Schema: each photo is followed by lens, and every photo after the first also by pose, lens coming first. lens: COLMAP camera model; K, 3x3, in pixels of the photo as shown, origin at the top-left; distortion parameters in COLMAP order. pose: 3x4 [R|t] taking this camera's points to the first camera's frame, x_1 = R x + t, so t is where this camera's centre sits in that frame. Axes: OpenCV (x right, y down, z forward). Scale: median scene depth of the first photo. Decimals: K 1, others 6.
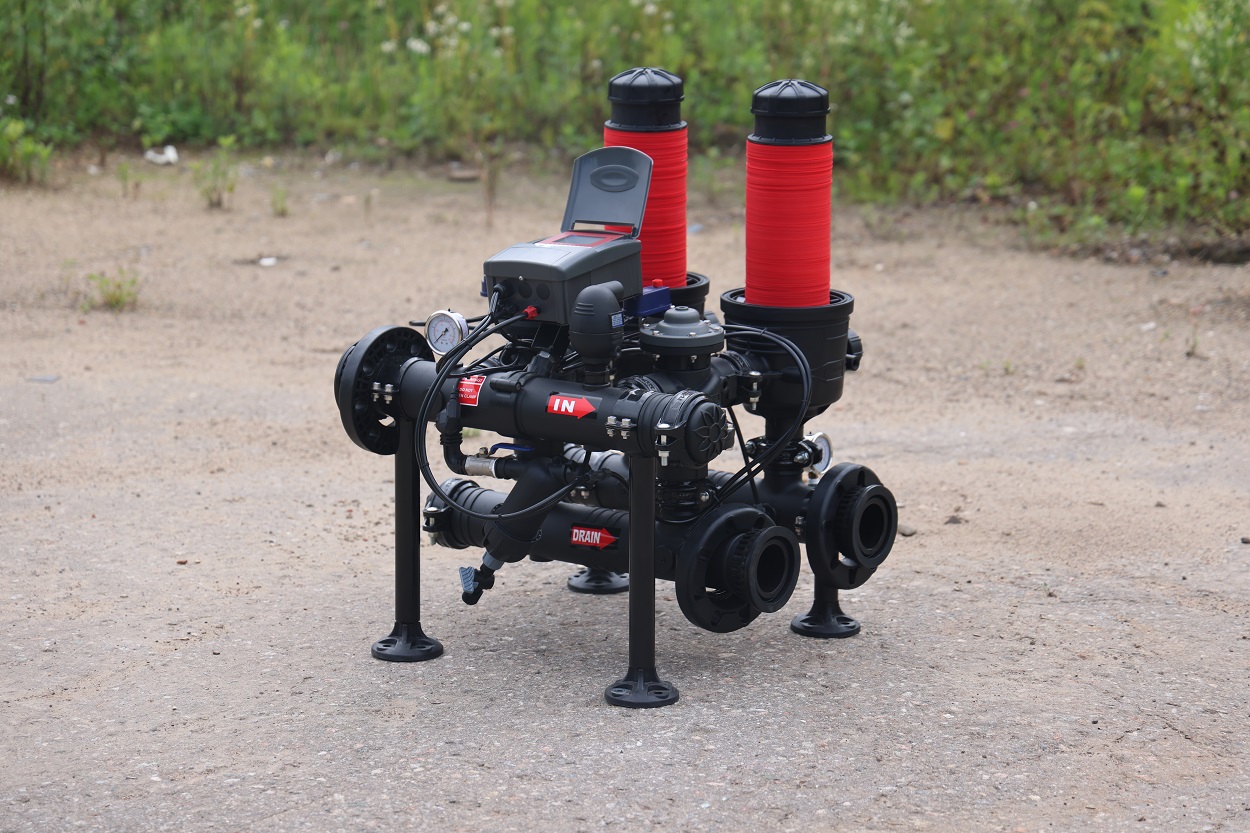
lens RADIAL K [[3532.3, 0, 625.0], [0, 3532.3, 416.5], [0, 0, 1]] dist [0.744822, 0.552942]
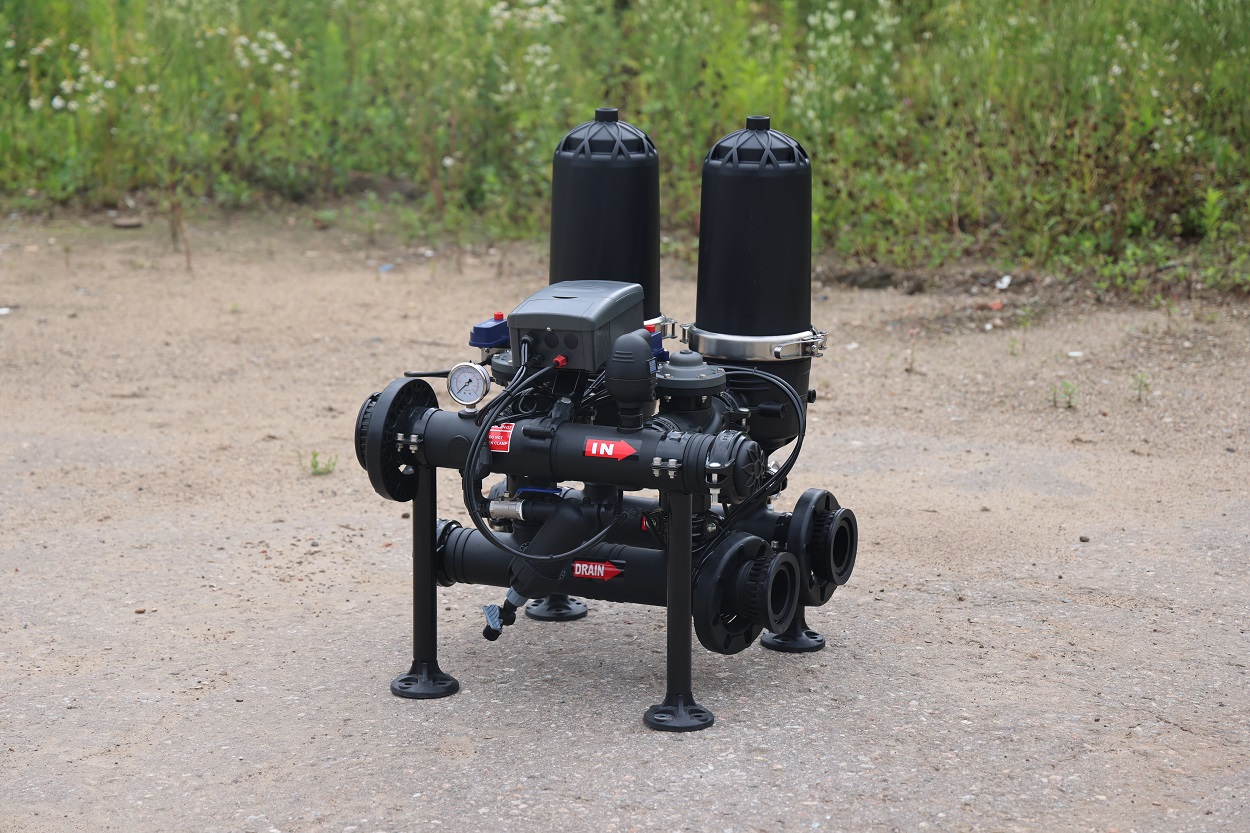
lens RADIAL K [[3076.1, 0, 625.0], [0, 3076.1, 416.5], [0, 0, 1]] dist [0.569350, 0.014897]
pose [[0.979406, -0.040089, 0.197879, -0.183576], [0.040053, 0.999189, 0.004183, -0.015579], [-0.197887, 0.003829, 0.980217, 0.094878]]
